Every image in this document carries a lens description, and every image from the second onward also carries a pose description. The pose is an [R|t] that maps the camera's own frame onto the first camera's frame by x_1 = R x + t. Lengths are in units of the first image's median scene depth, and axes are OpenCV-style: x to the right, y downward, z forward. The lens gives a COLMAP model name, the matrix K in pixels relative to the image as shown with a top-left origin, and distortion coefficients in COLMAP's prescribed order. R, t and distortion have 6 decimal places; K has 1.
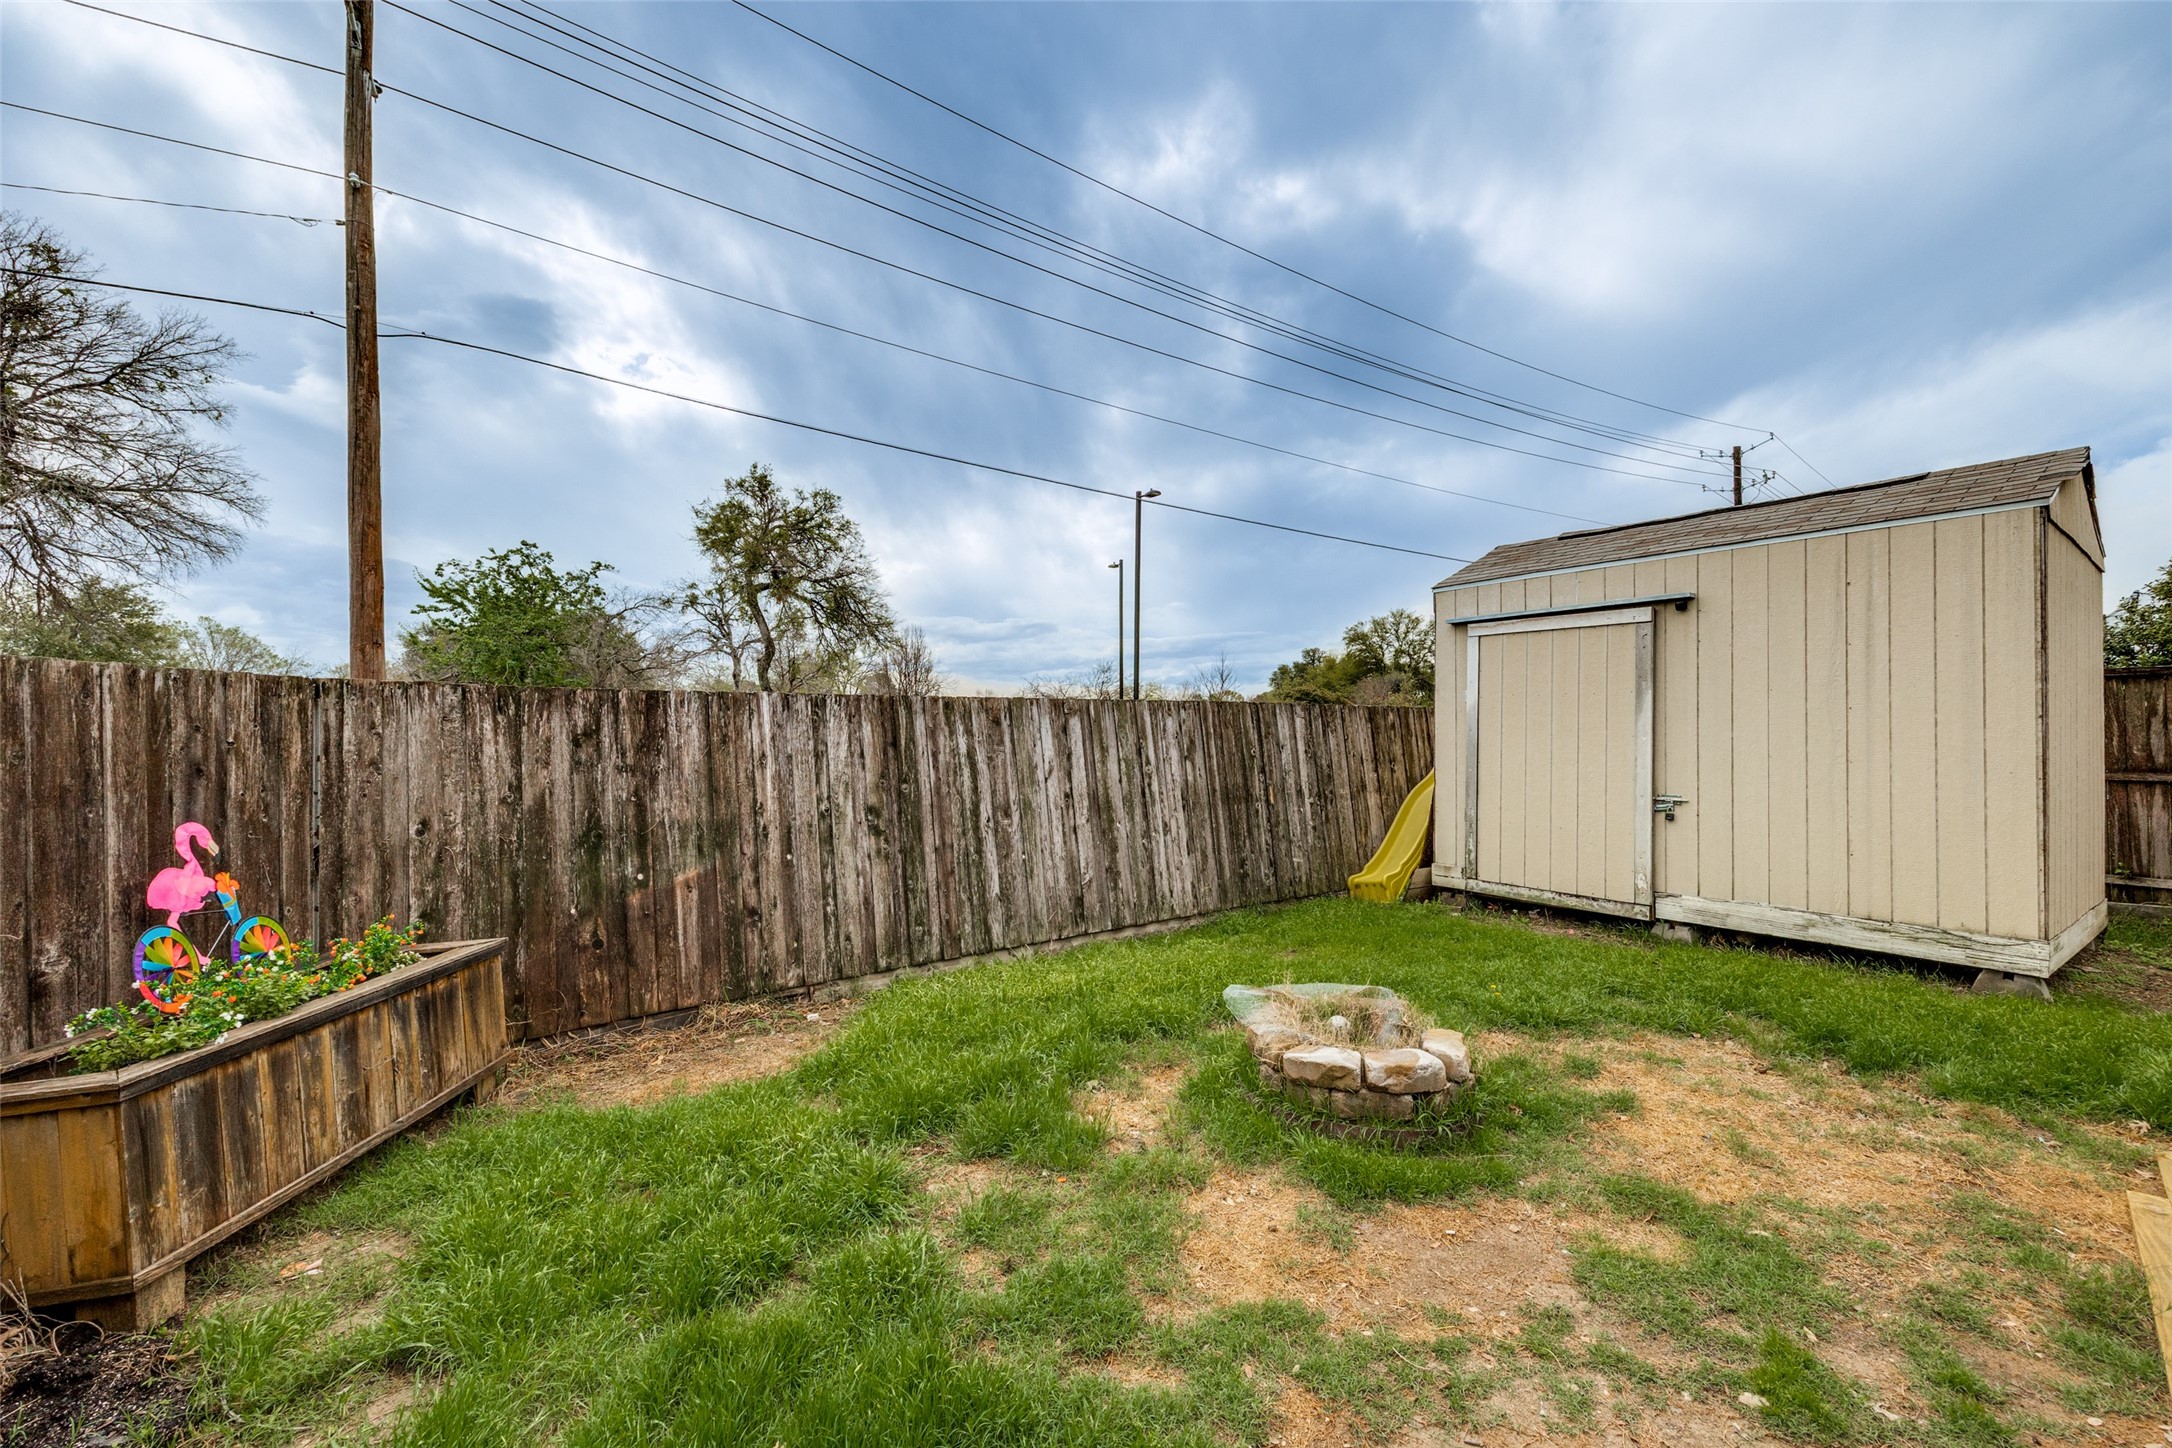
lens RADIAL K [[844.8, 0, 1097.8], [0, 844.8, 730.0], [0, 0, 1]] dist [0.003166, 0.000242]
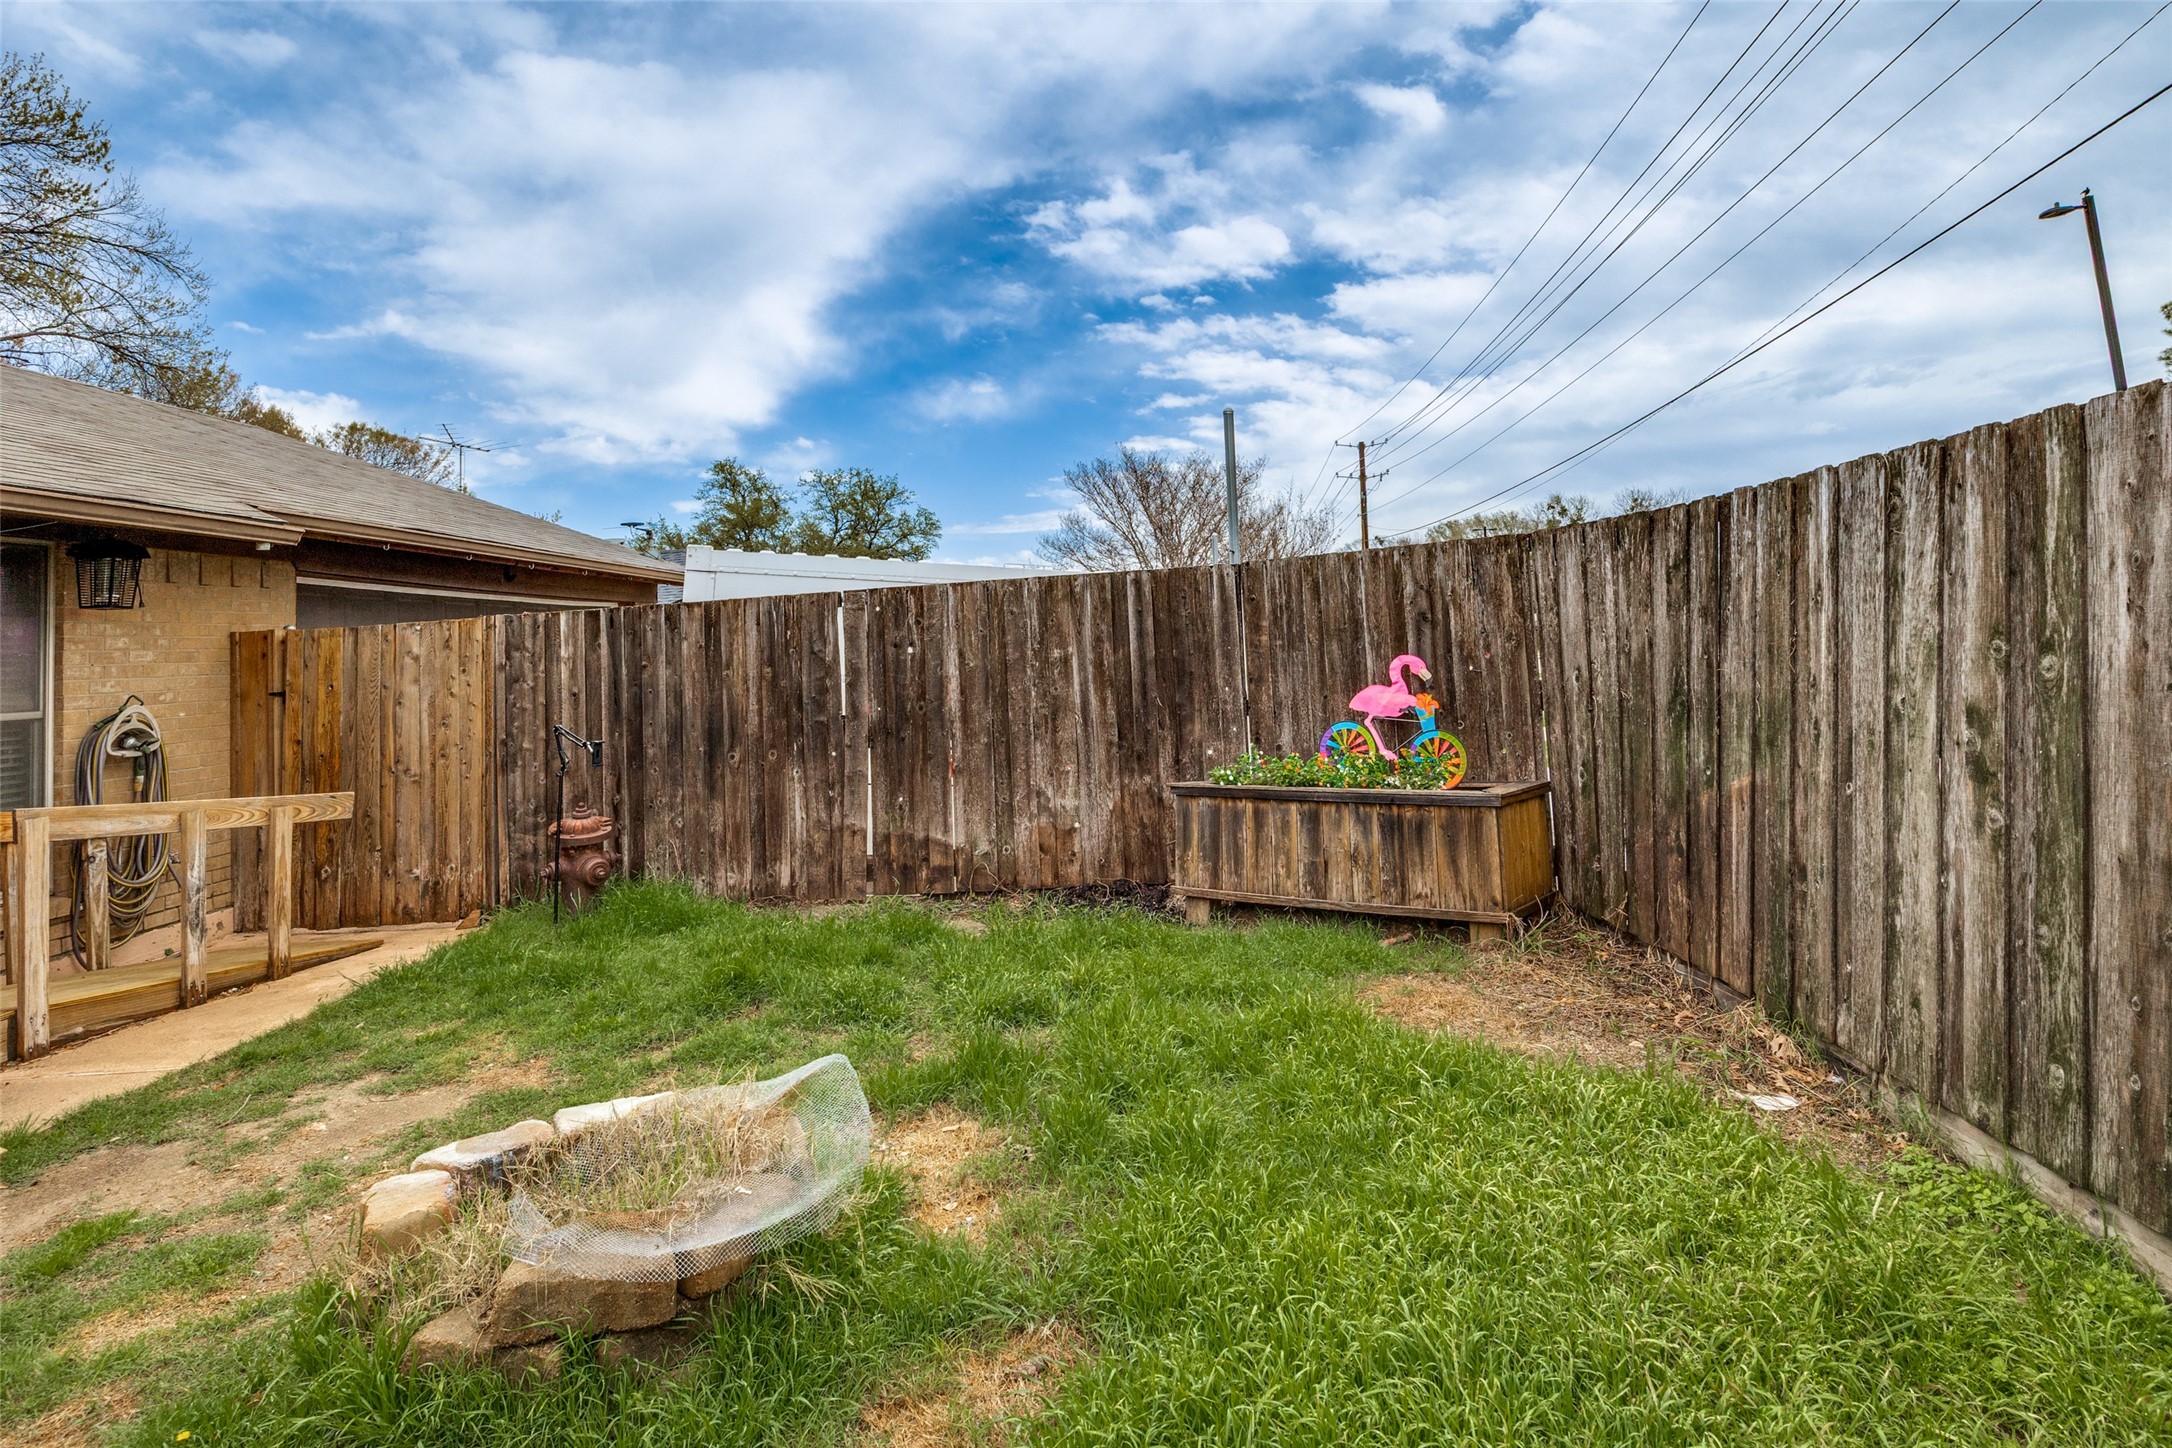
lens RADIAL K [[1134.7, 0, 1155.4], [0, 1134.7, 548.9], [0, 0, 1]] dist [-0.005380, 0.000258]
pose [[-0.585351, -0.025874, -0.810367, 0.358582], [0.067816, 0.994426, -0.080736, 0.029630], [0.807939, -0.102214, -0.580334, 0.907742]]
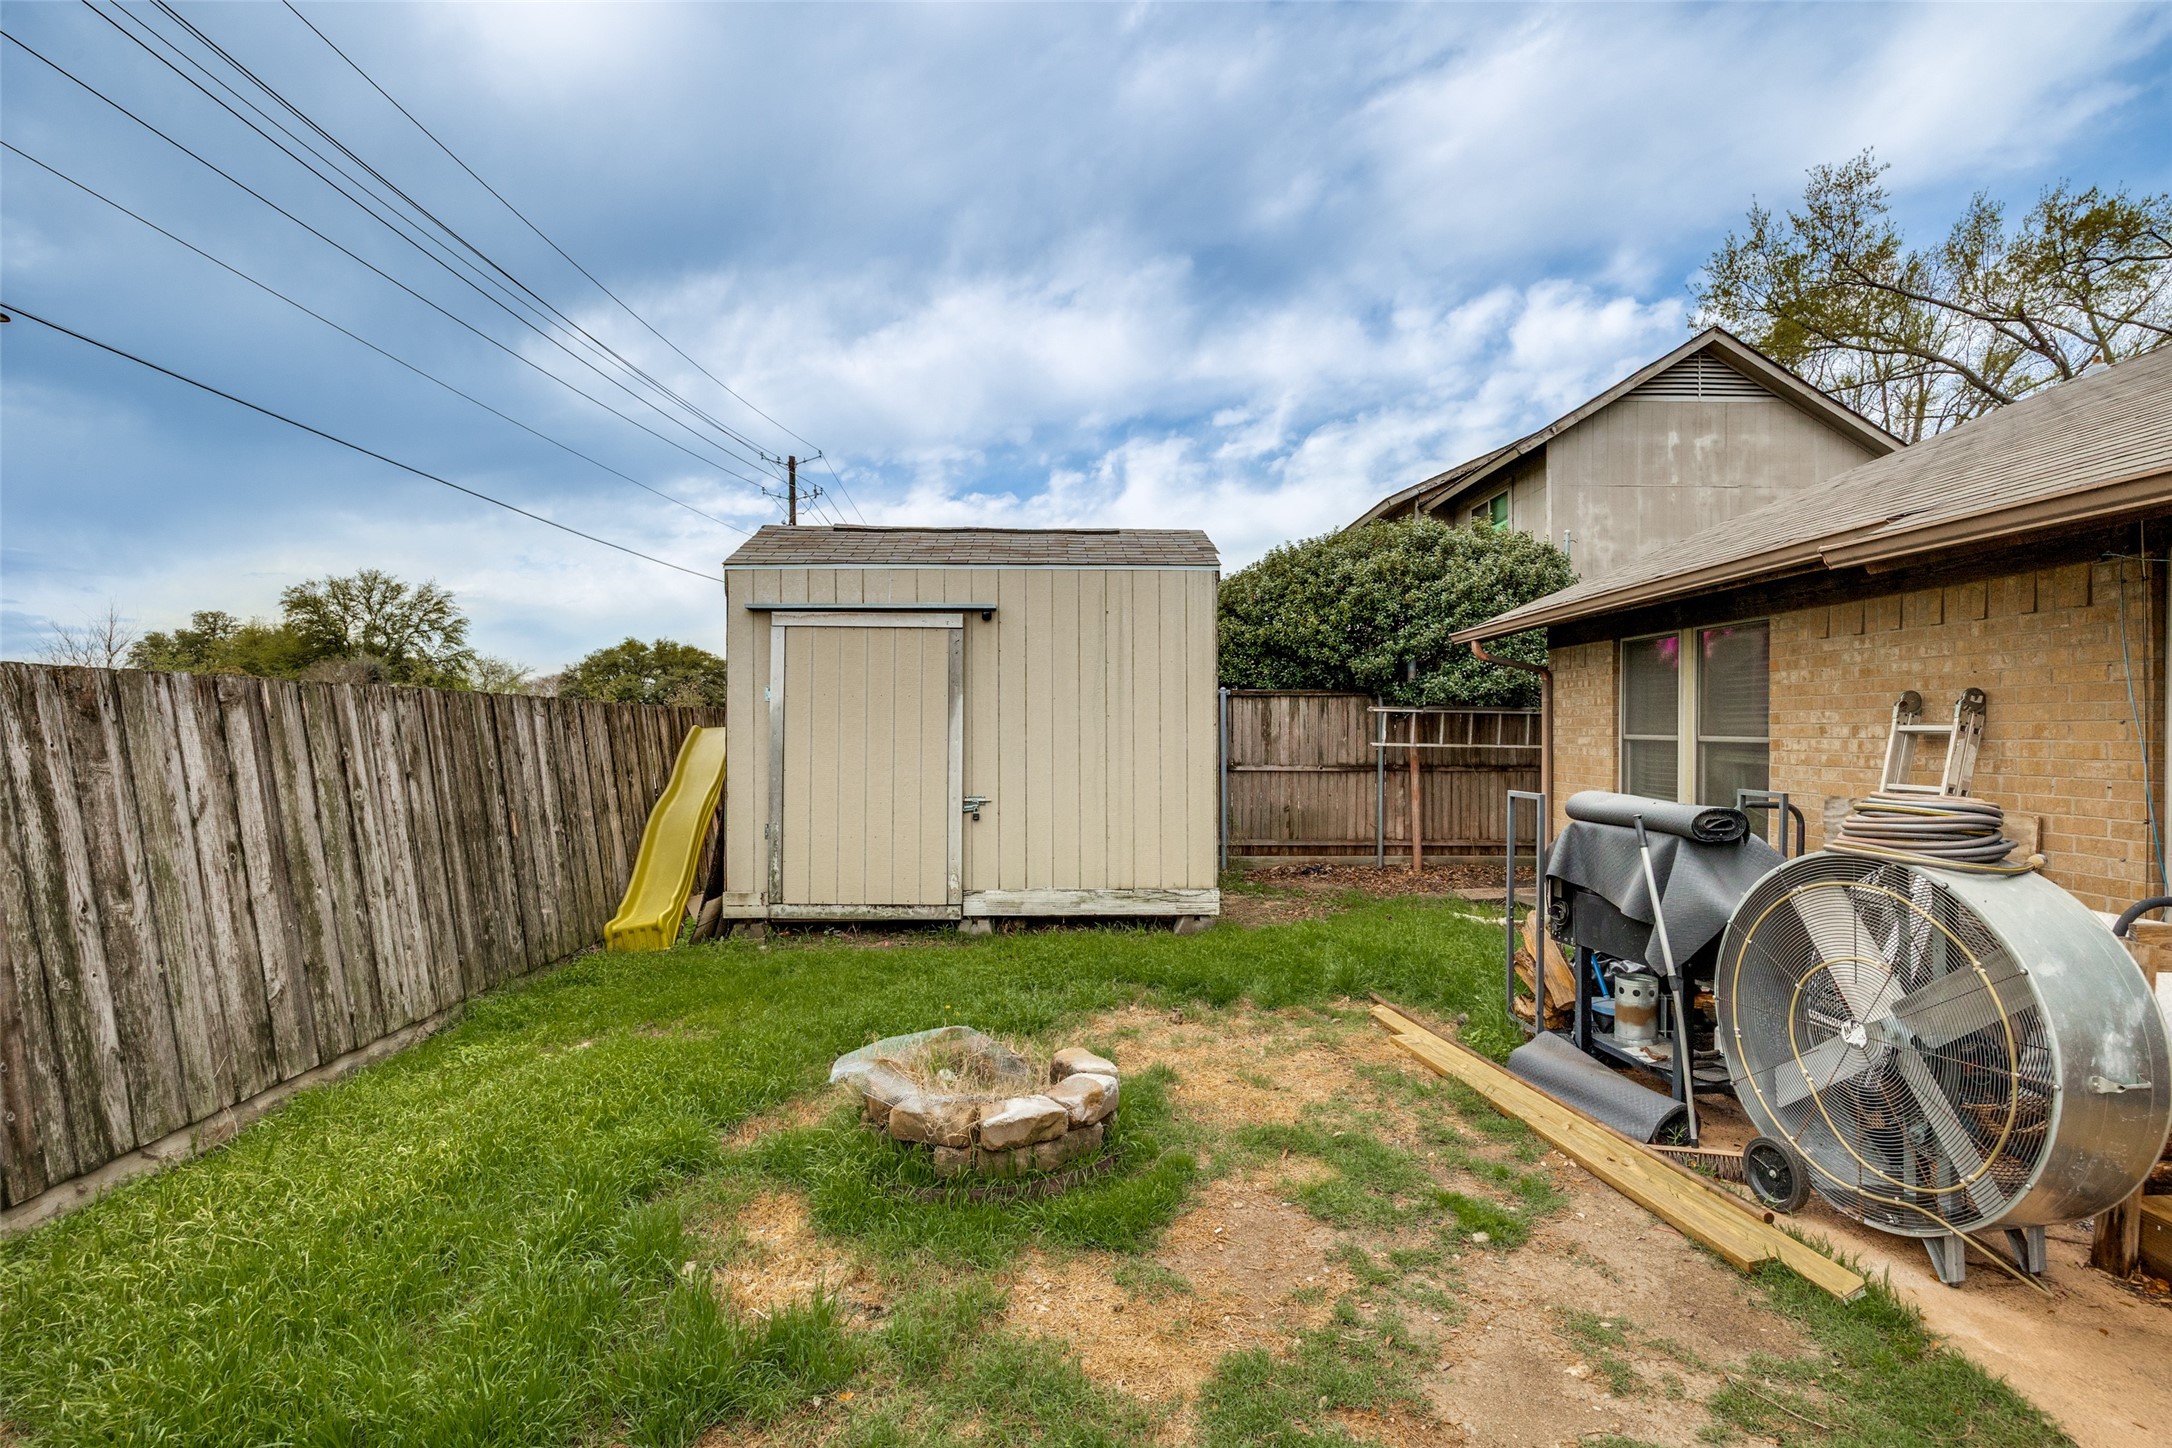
lens RADIAL K [[1018.2, 0, 1036.1], [0, 1018.2, 731.7], [0, 0, 1]] dist [-0.010373, 0.000338]
pose [[0.601302, 0.003640, 0.799013, -0.267633], [-0.001821, 0.999993, -0.003186, 0.001467], [-0.799019, 0.000461, 0.601305, 0.175345]]
